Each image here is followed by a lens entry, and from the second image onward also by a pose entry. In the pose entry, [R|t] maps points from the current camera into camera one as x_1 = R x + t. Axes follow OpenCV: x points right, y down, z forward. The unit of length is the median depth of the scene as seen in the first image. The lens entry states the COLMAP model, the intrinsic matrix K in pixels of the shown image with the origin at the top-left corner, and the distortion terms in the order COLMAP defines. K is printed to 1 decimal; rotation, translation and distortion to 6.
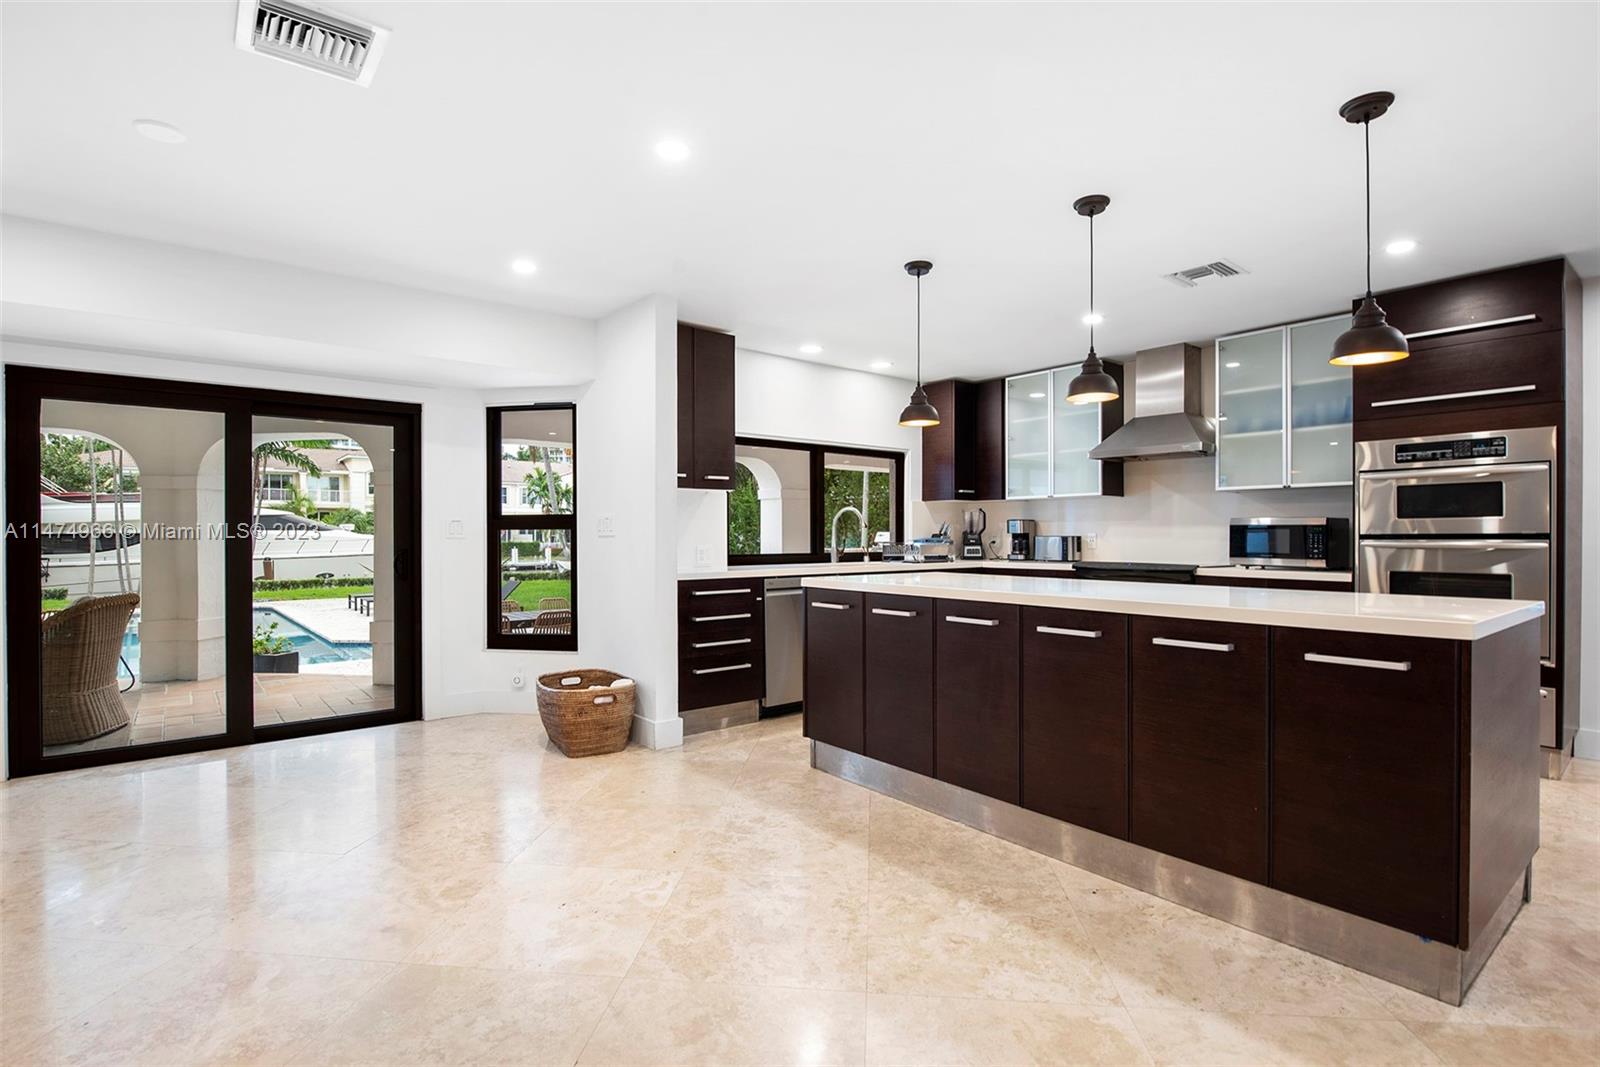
lens RADIAL K [[750.6, 0, 799.8], [0, 750.6, 539.9], [0, 0, 1]] dist [0.002509, -0.003809]
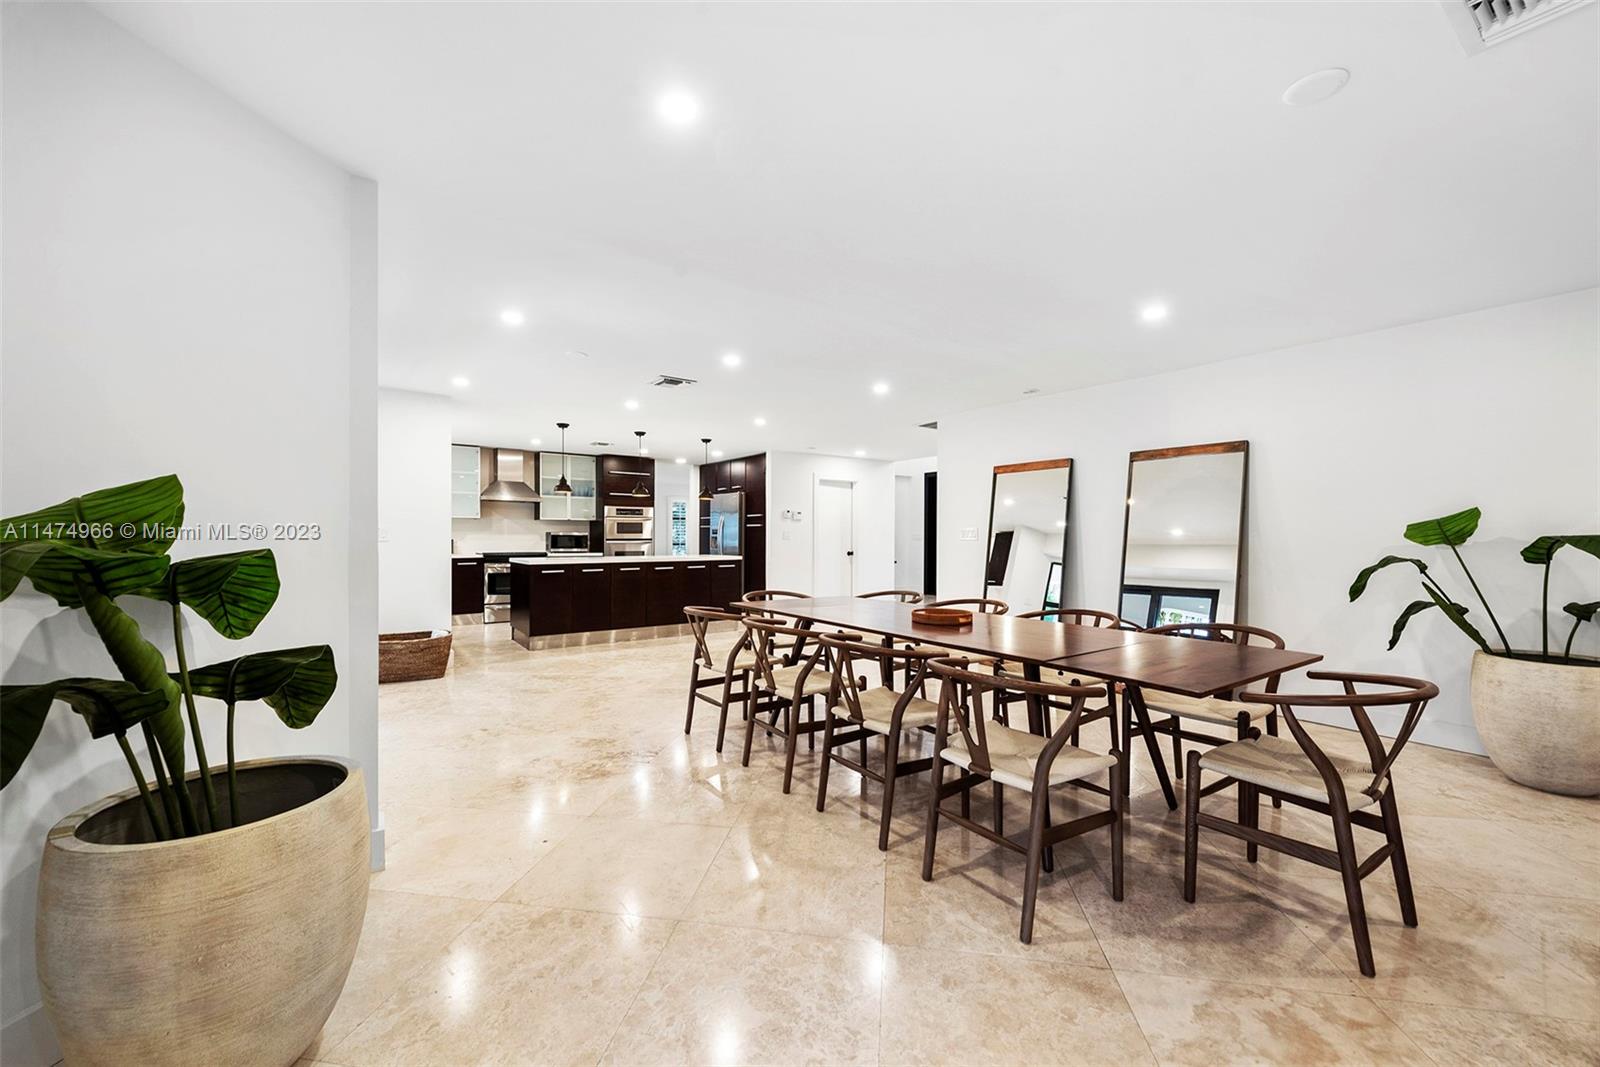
lens RADIAL K [[632.3, 0, 800.9], [0, 632.3, 536.4], [0, 0, 1]] dist [-0.008675, 0.001637]
pose [[0.070040, 0.003409, 0.997538, -1.363004], [0.006705, 0.999970, -0.003888, -0.002333], [-0.997522, 0.006961, 0.070015, 0.091652]]
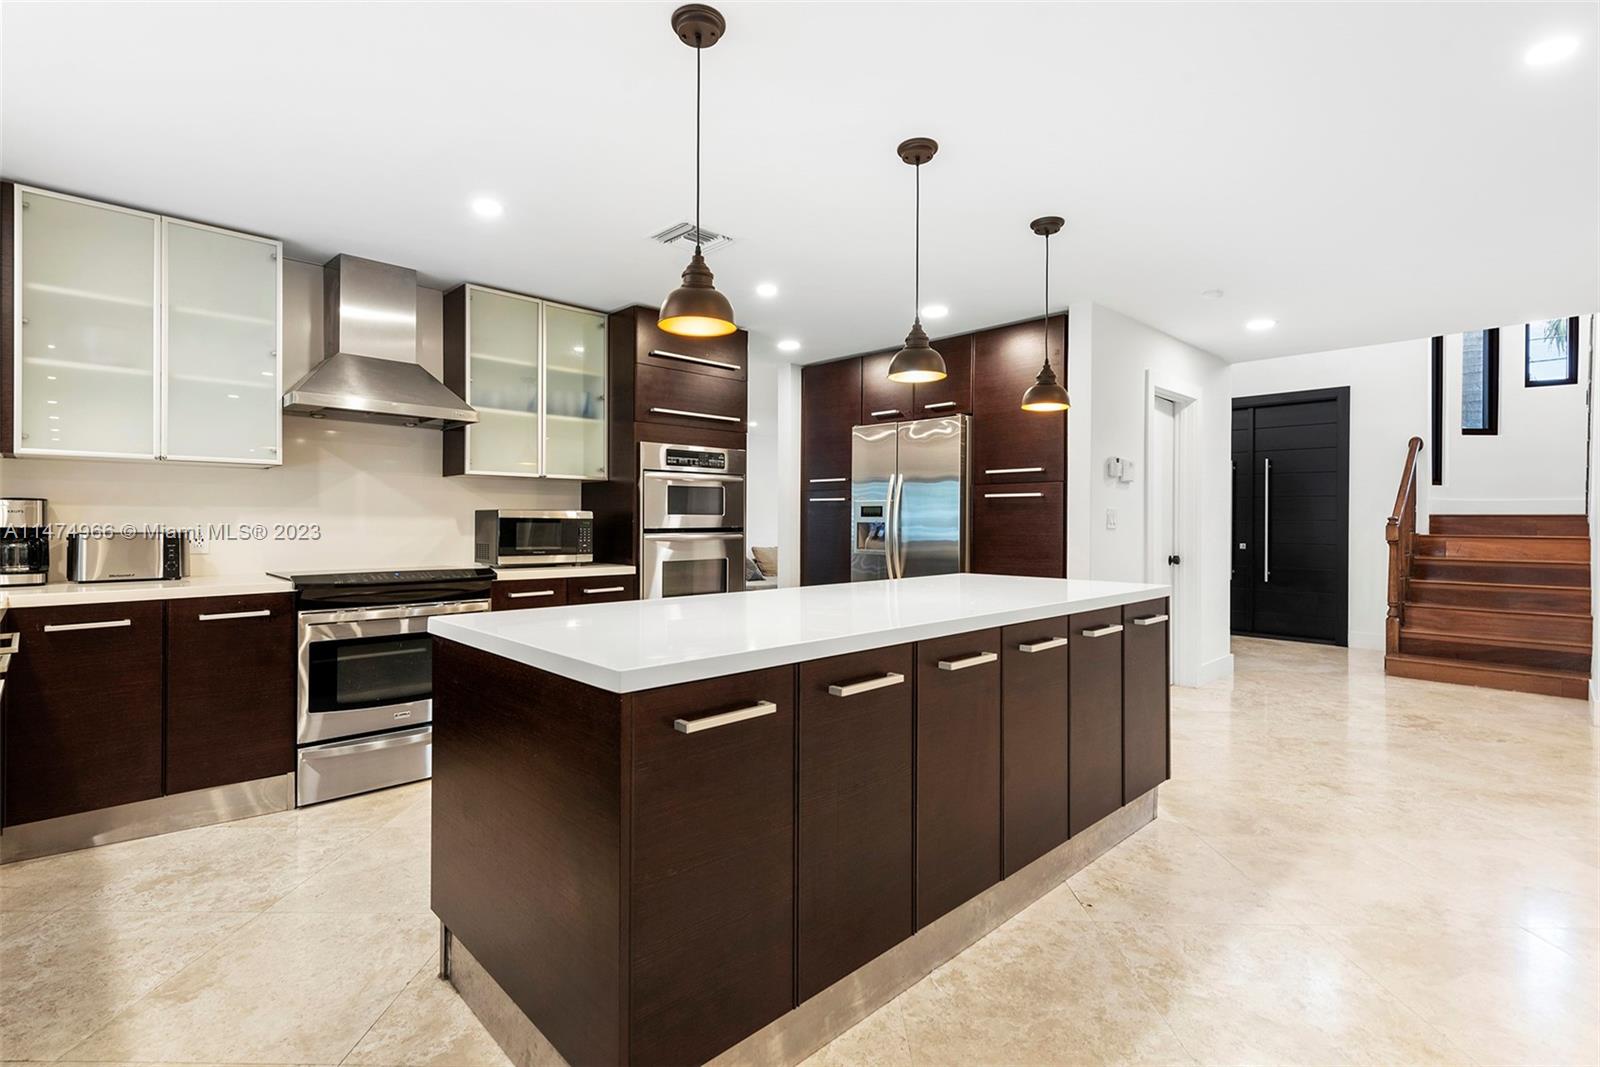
lens RADIAL K [[750.6, 0, 792.3], [0, 750.6, 509.3], [0, 0, 1]] dist [0.002509, -0.003809]
pose [[-0.073848, 0.021003, 0.997048, -0.284950], [0.006646, 0.999766, -0.020568, -0.009757], [-0.997247, 0.005107, -0.073970, 0.755786]]
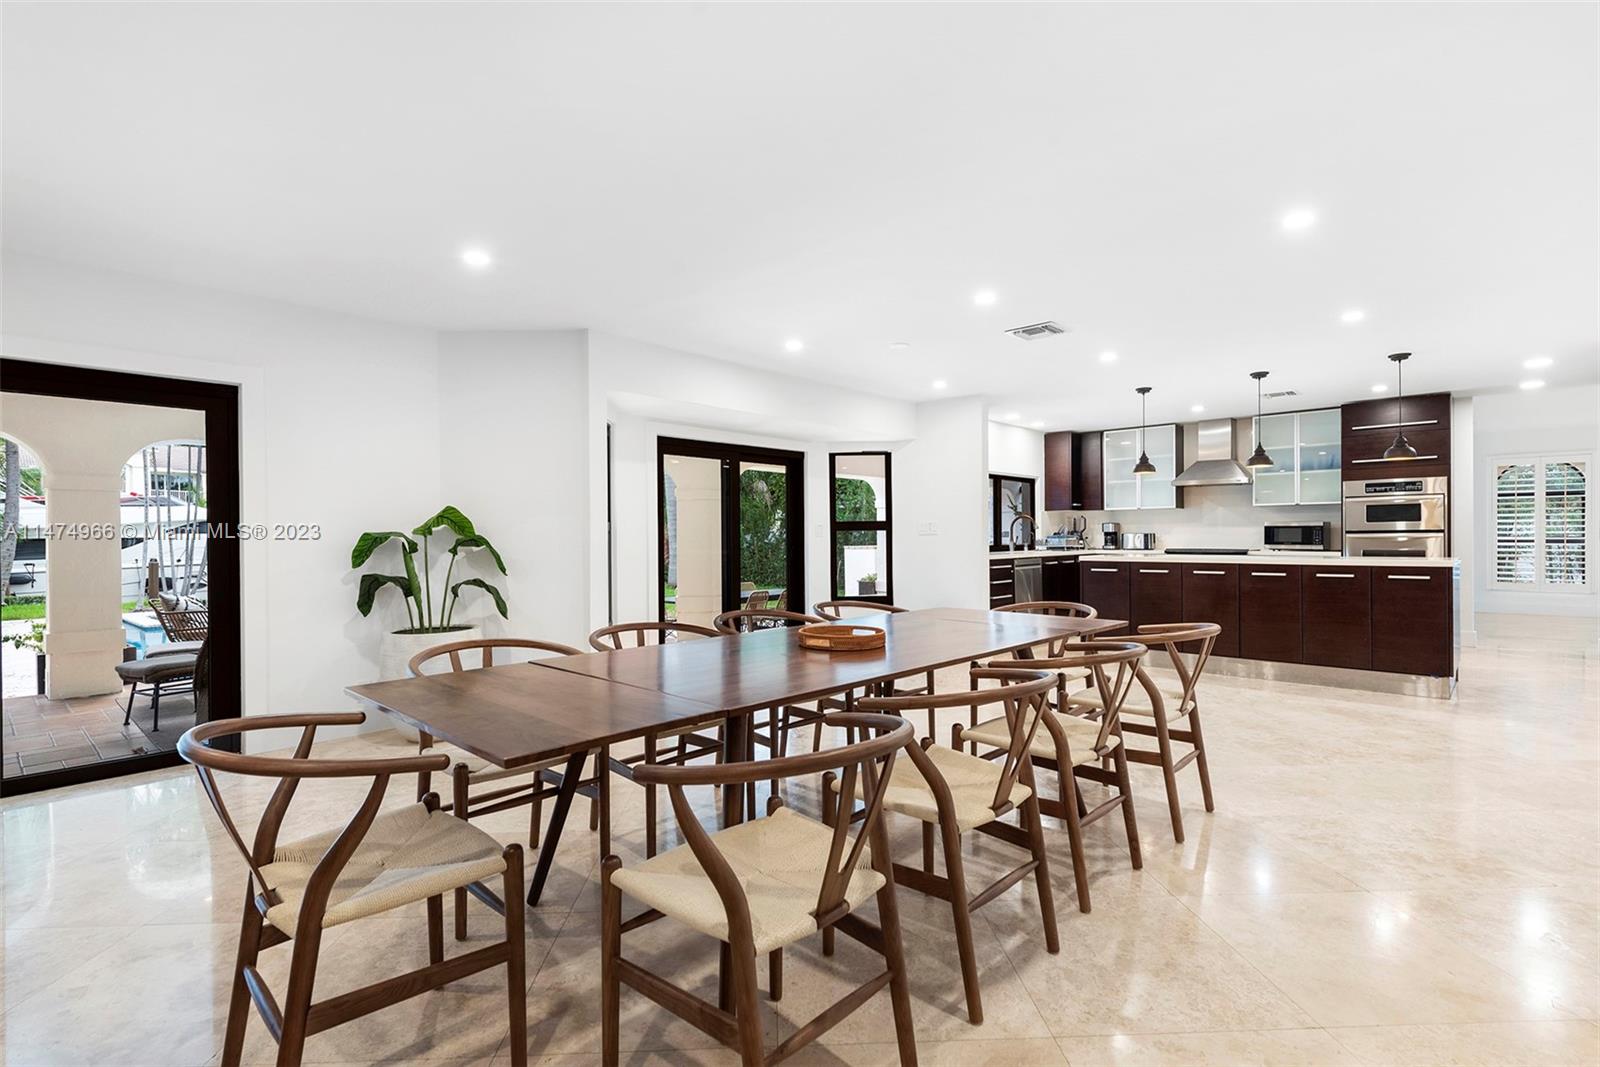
lens RADIAL K [[750.6, 0, 779.1], [0, 750.6, 539.4], [0, 0, 1]] dist [0.002509, -0.003809]
pose [[0.990574, -0.007604, 0.136766, -0.785417], [0.008097, 0.999963, -0.003050, 0.007075], [-0.136738, 0.004129, 0.990599, -0.568254]]
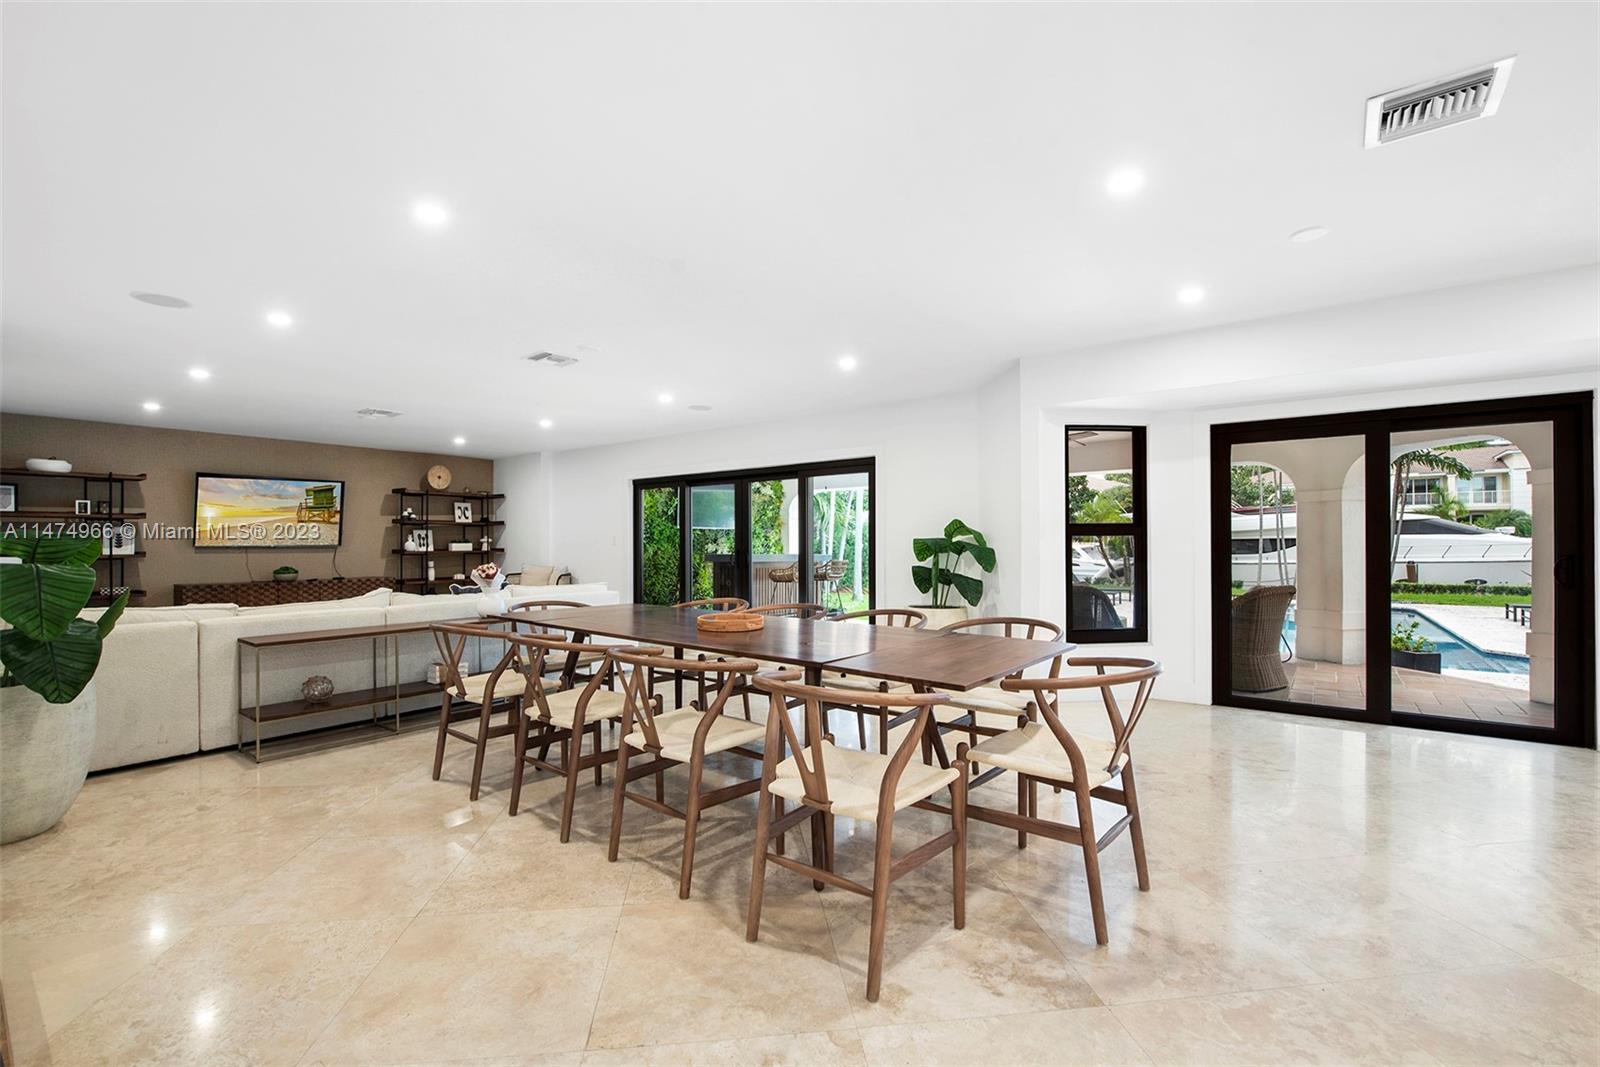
lens RADIAL K [[677.9, 0, 795.2], [0, 677.9, 533.0], [0, 0, 1]] dist [-0.003966, -0.000291]
pose [[0.211222, -0.010764, -0.977379, 0.062179], [-0.004628, 0.999917, -0.012012, 0.000187], [0.977427, 0.007060, 0.211155, -0.071466]]
